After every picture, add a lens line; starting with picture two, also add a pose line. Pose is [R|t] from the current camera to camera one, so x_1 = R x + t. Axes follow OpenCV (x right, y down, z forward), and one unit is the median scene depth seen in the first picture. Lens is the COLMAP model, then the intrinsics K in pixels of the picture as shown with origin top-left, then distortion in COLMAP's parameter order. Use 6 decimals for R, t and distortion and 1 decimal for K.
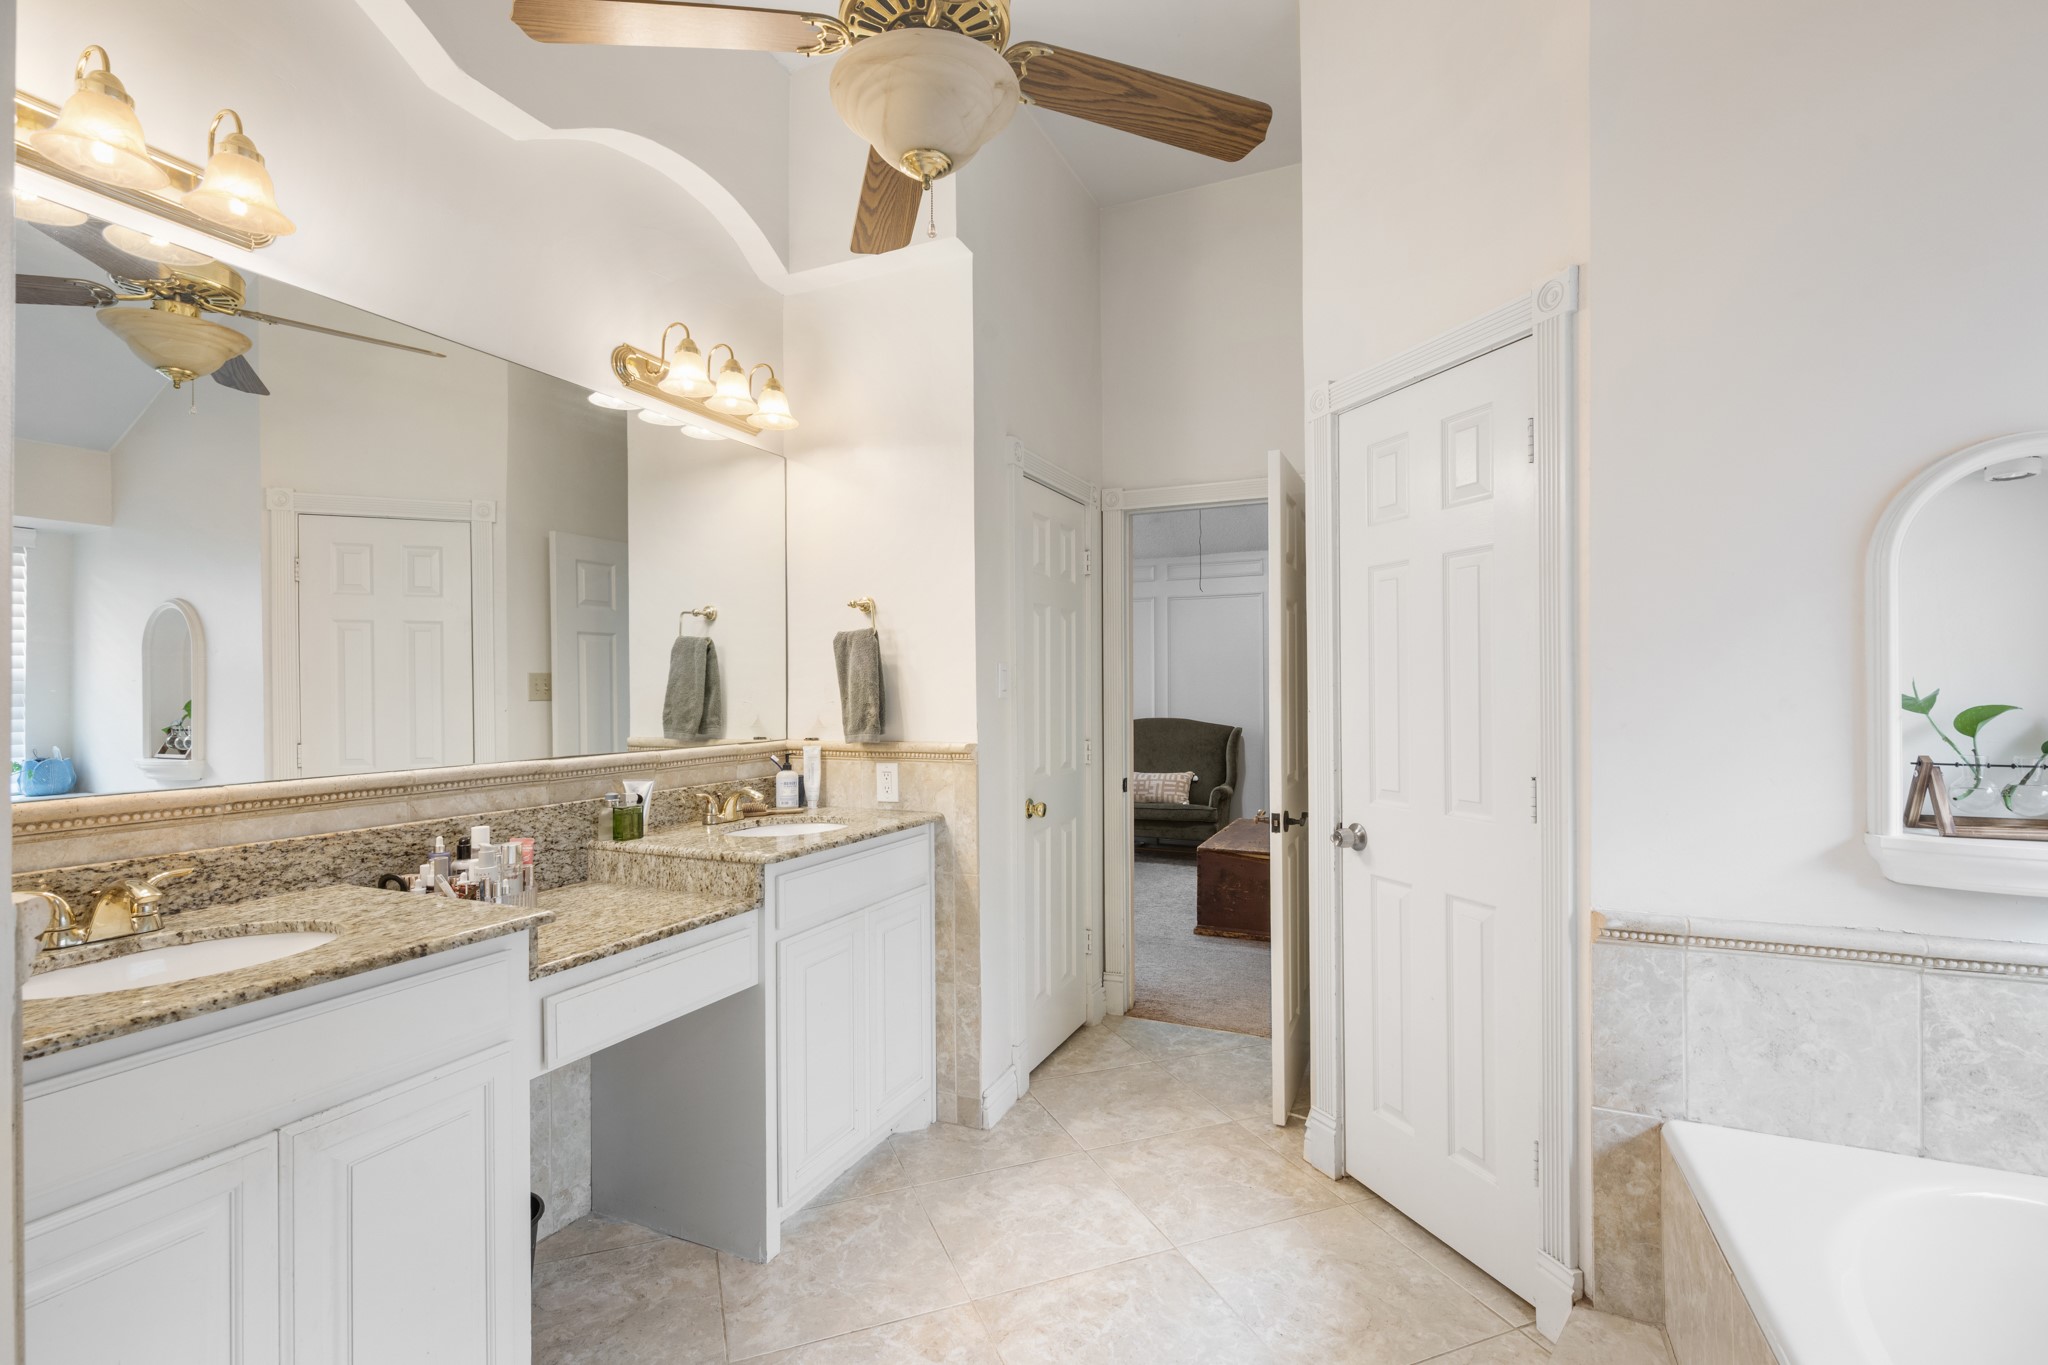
lens RADIAL K [[948.7, 0, 1023.4], [0, 948.7, 687.0], [0, 0, 1]] dist [-0.001143, 0.000604]
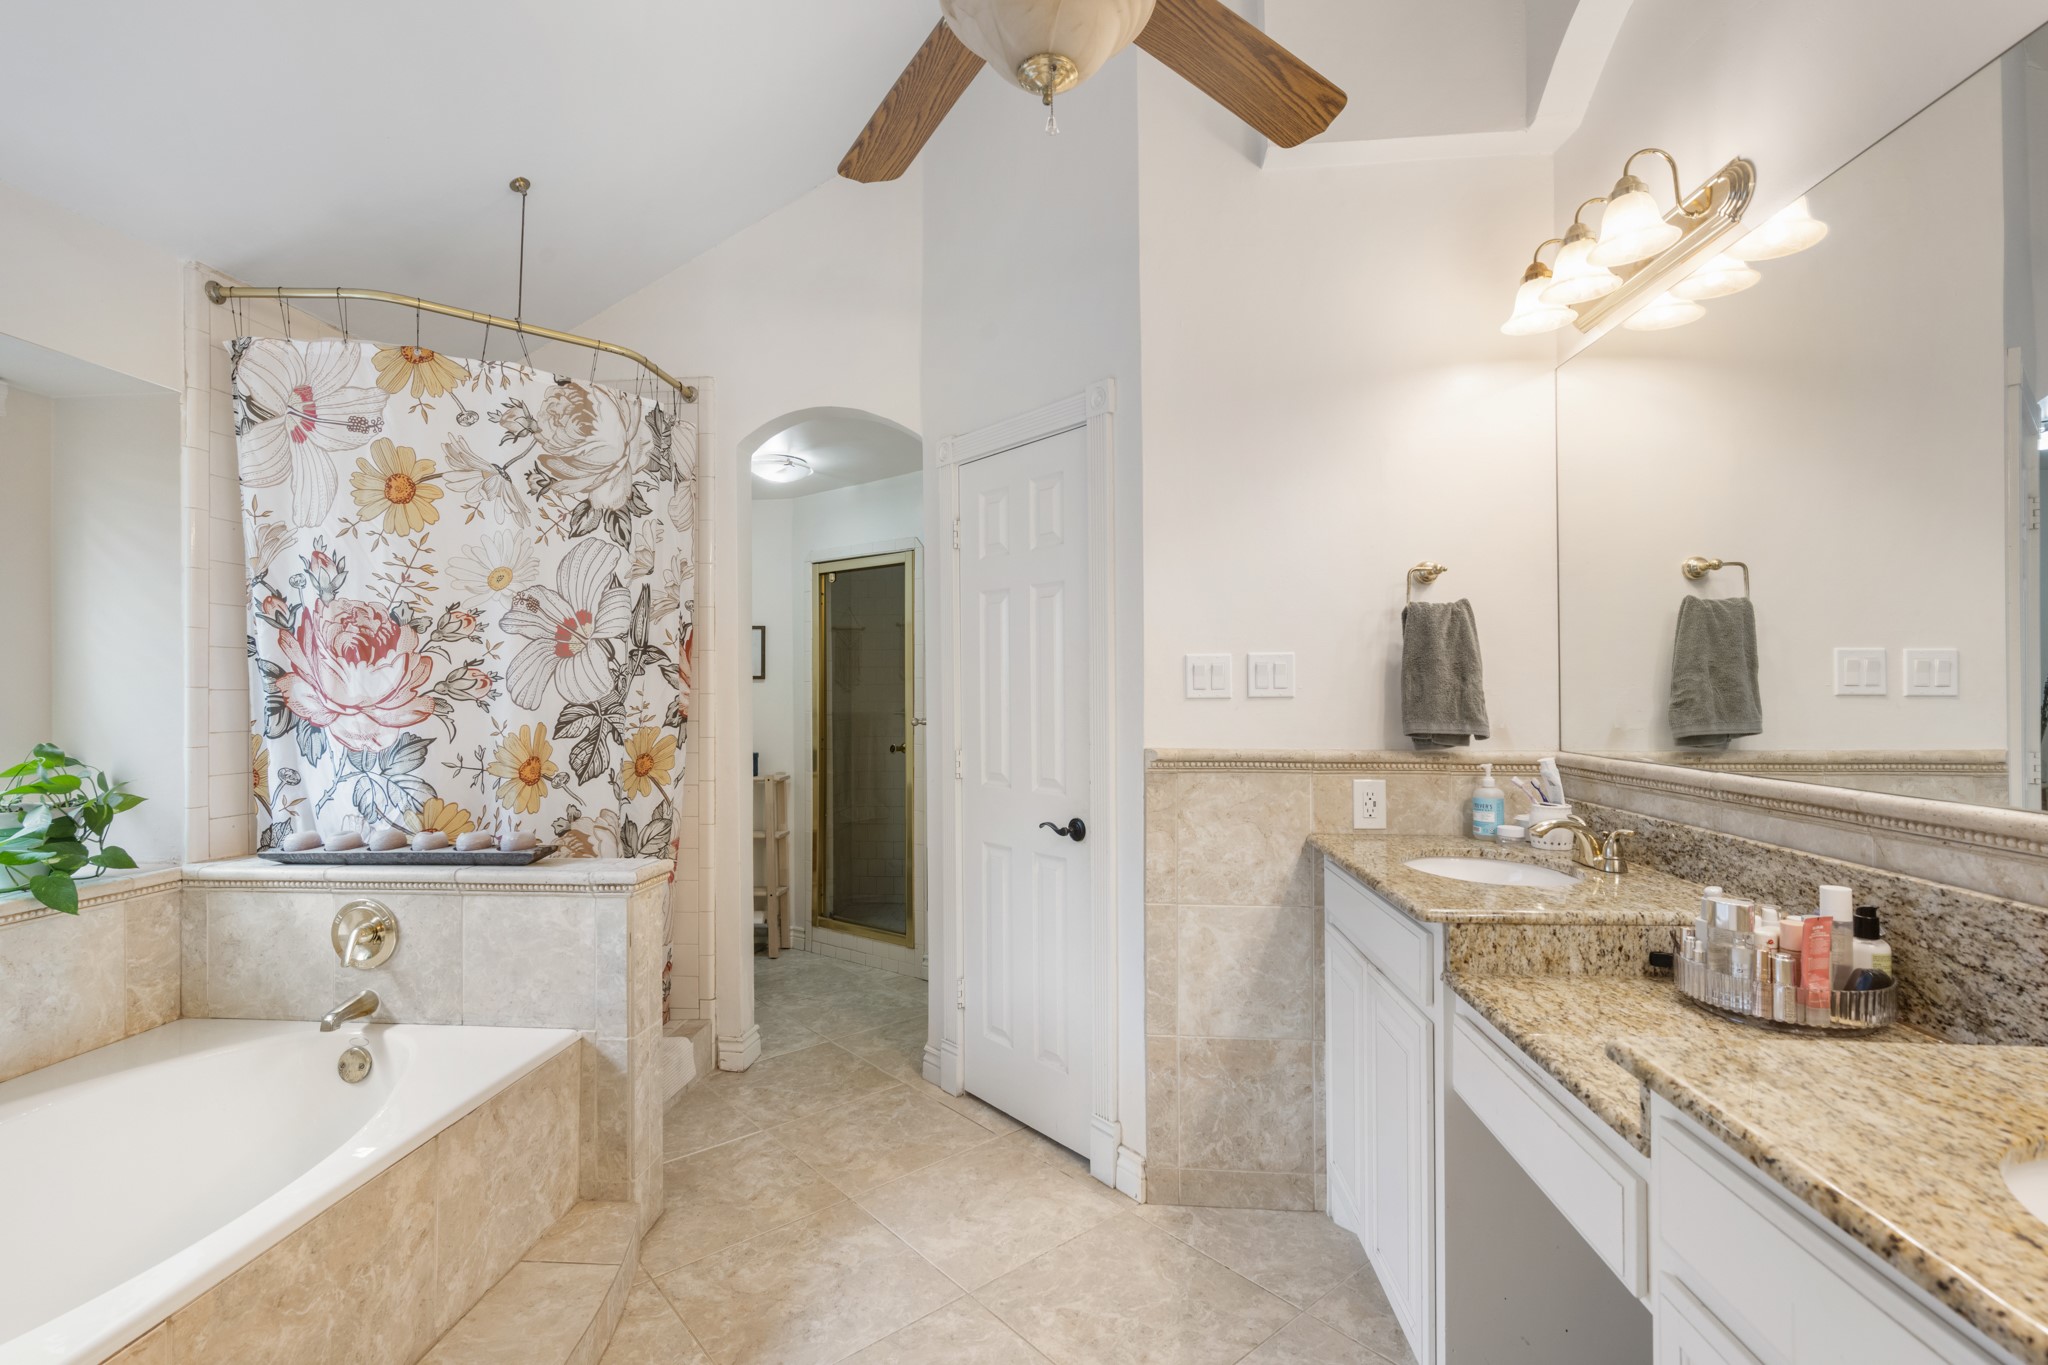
lens RADIAL K [[948.7, 0, 1023.6], [0, 948.7, 685.2], [0, 0, 1]] dist [-0.001143, 0.000604]
pose [[-0.944181, 0.001196, -0.329425, 0.186042], [0.003138, 0.999981, -0.005362, 0.014385], [0.329413, -0.006097, -0.944166, 1.666605]]
